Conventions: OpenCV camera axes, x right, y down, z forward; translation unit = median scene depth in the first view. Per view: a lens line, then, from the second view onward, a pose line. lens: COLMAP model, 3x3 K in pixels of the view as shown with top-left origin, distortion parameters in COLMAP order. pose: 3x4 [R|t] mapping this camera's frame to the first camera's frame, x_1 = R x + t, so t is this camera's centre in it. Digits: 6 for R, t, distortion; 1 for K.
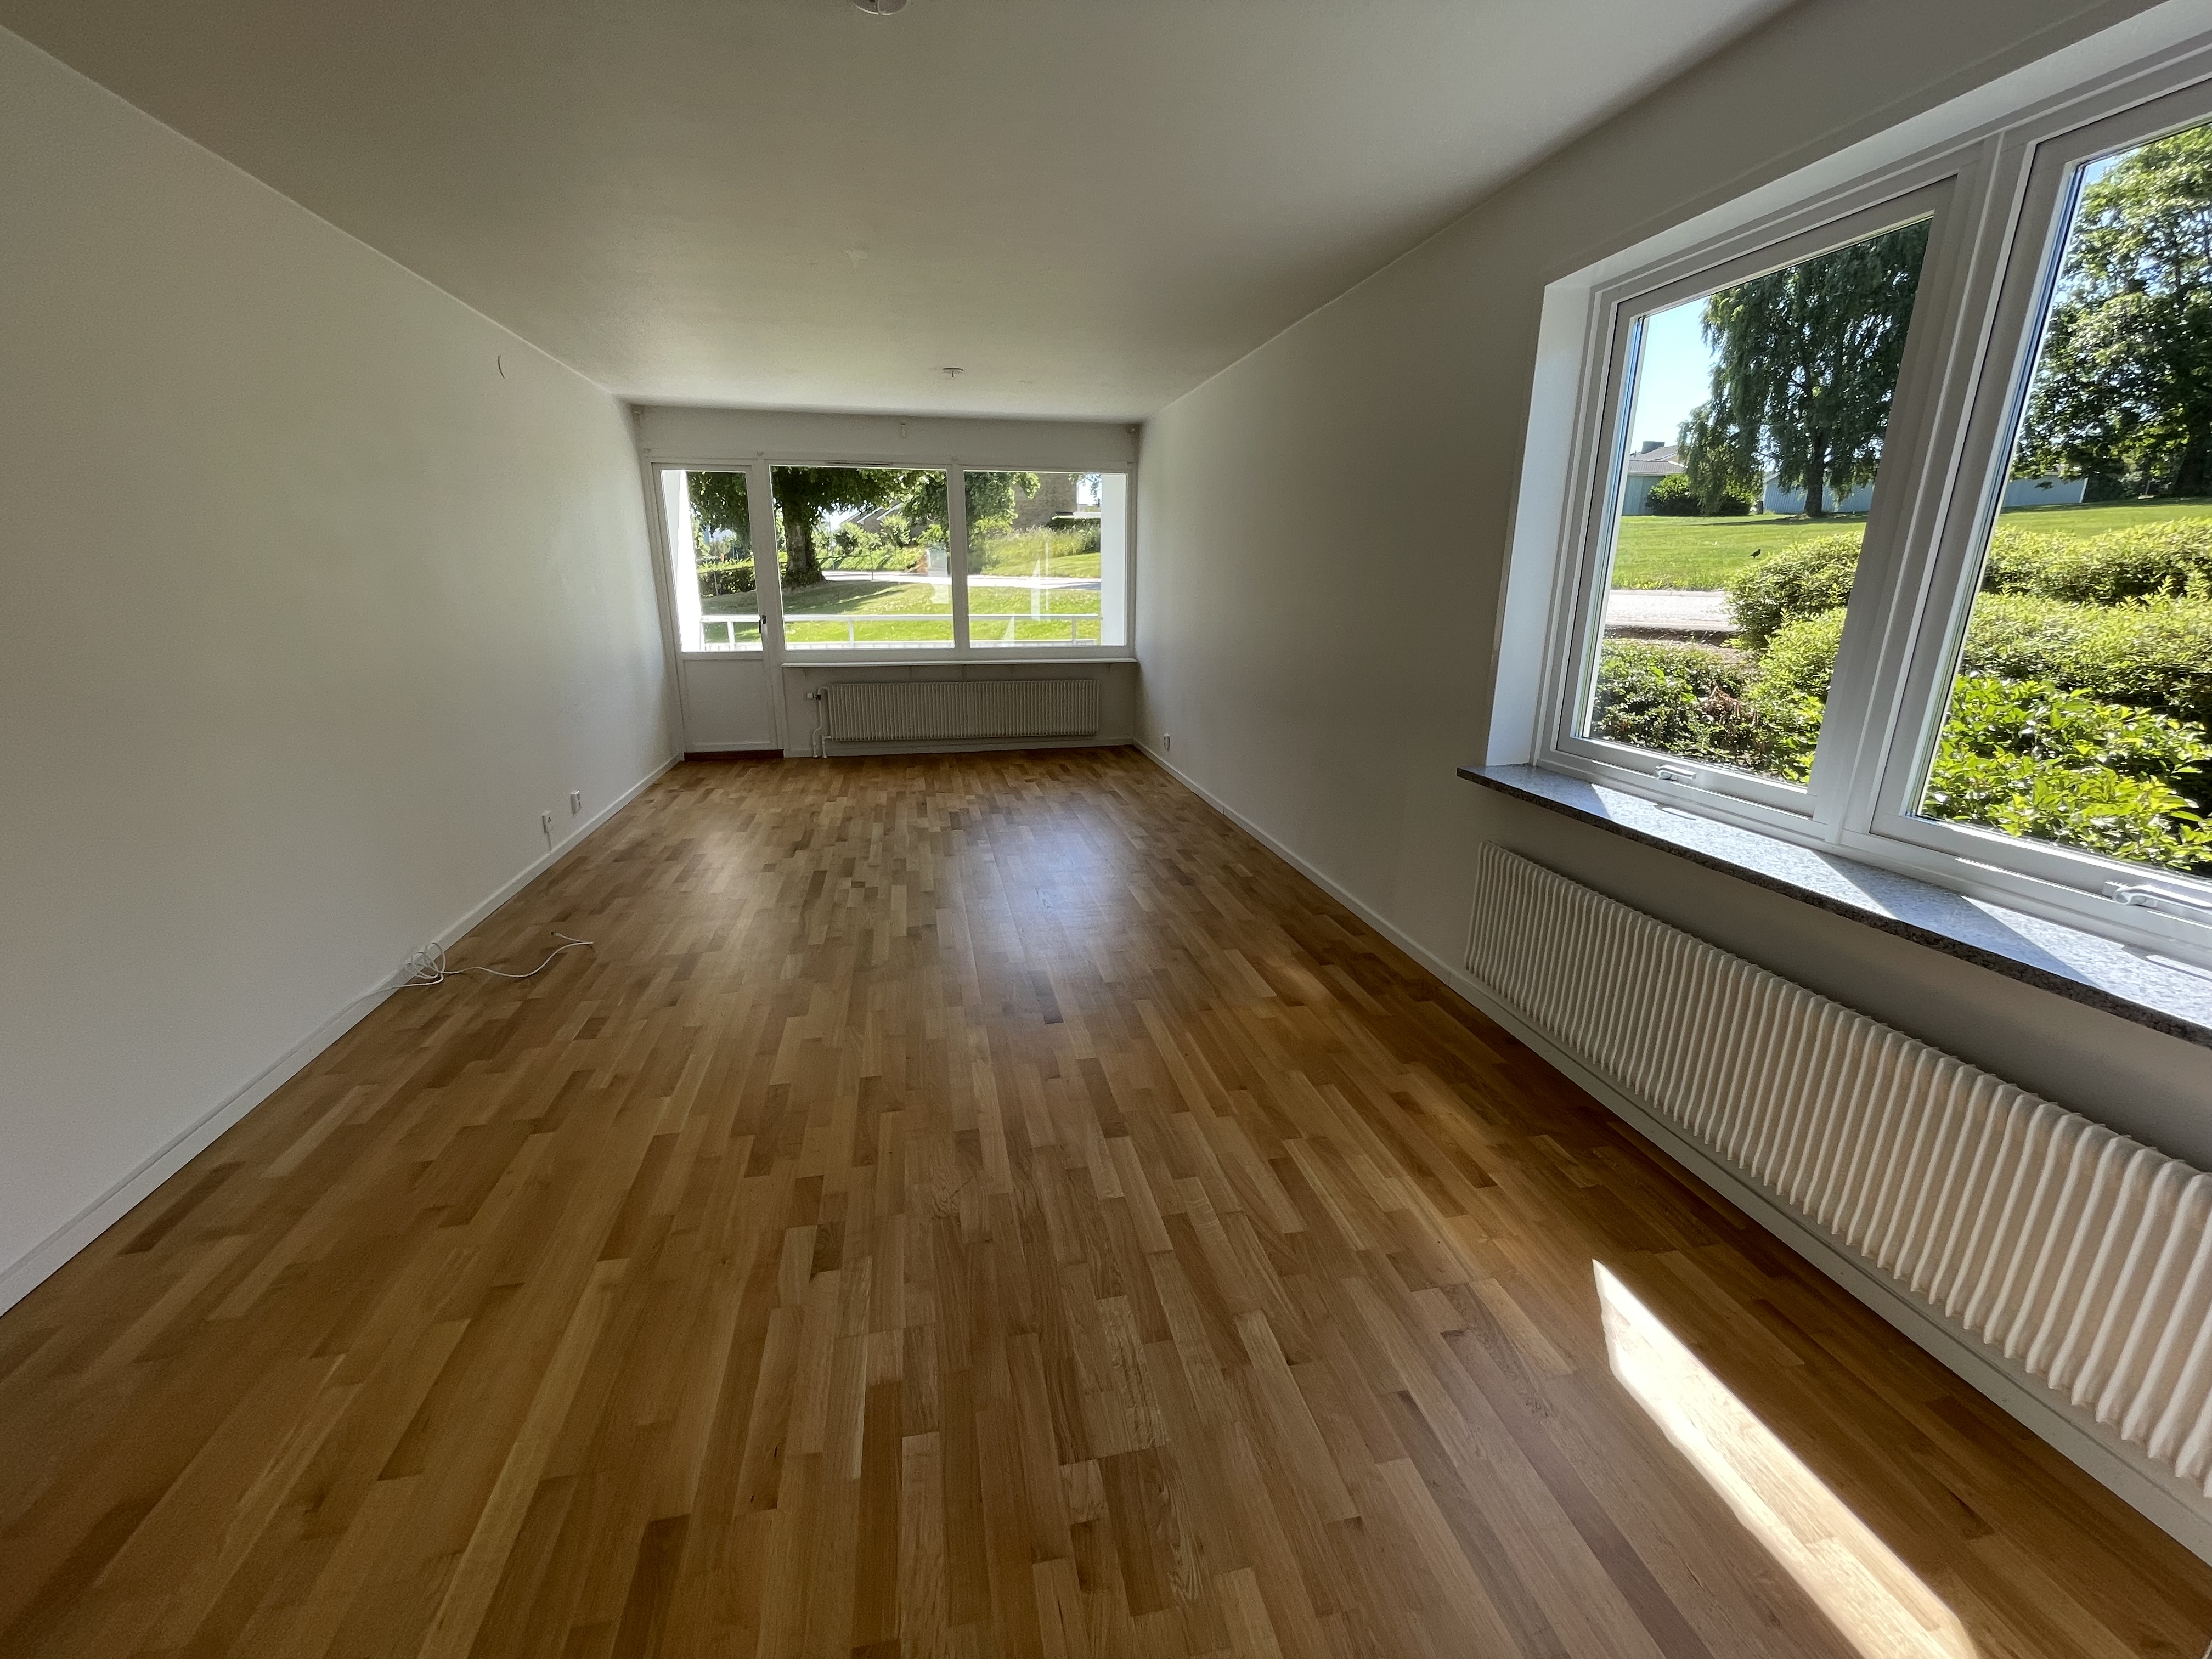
lens RADIAL K [[891.6, 0, 1106.0], [0, 891.6, 829.5], [0, 0, 1]] dist [-0.002840, 0.000095]
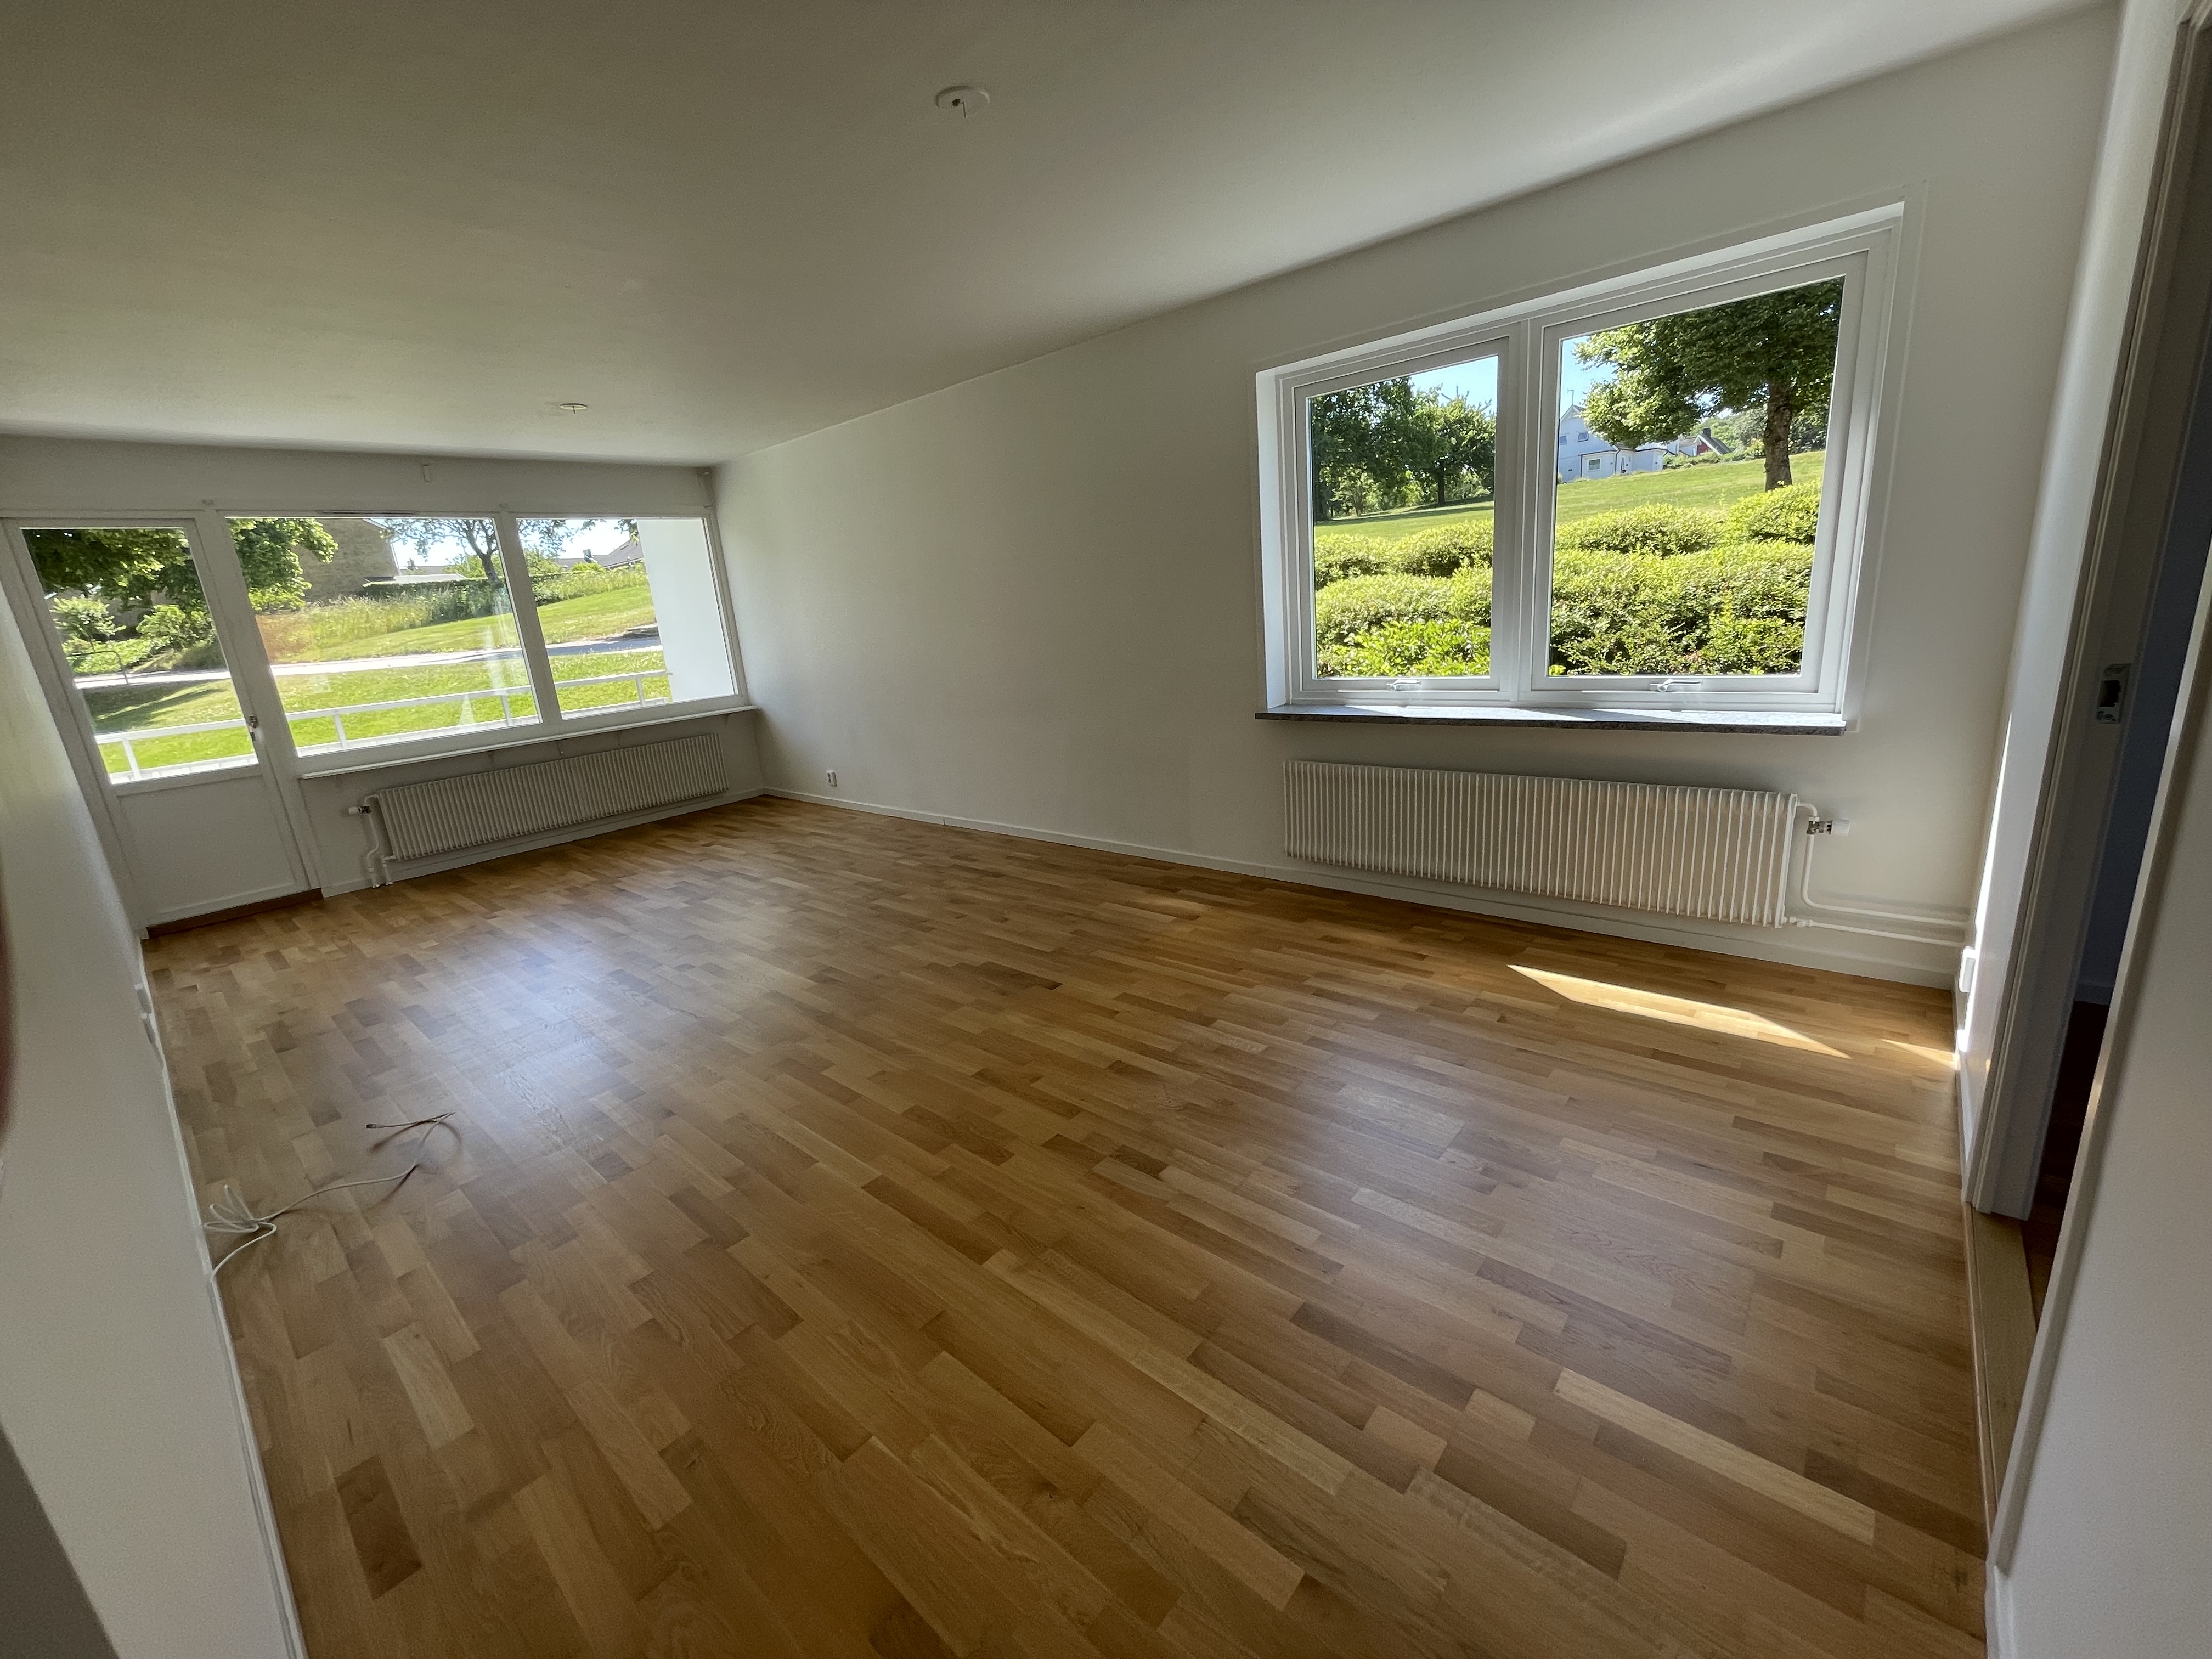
lens RADIAL K [[897.0, 0, 1106.0], [0, 897.0, 829.5], [0, 0, 1]] dist [-0.003032, -0.000428]
pose [[0.792998, -0.219104, 0.568460, -0.522884], [0.246235, 0.968749, 0.029892, 0.006159], [-0.557245, 0.116270, 0.822167, 0.014699]]
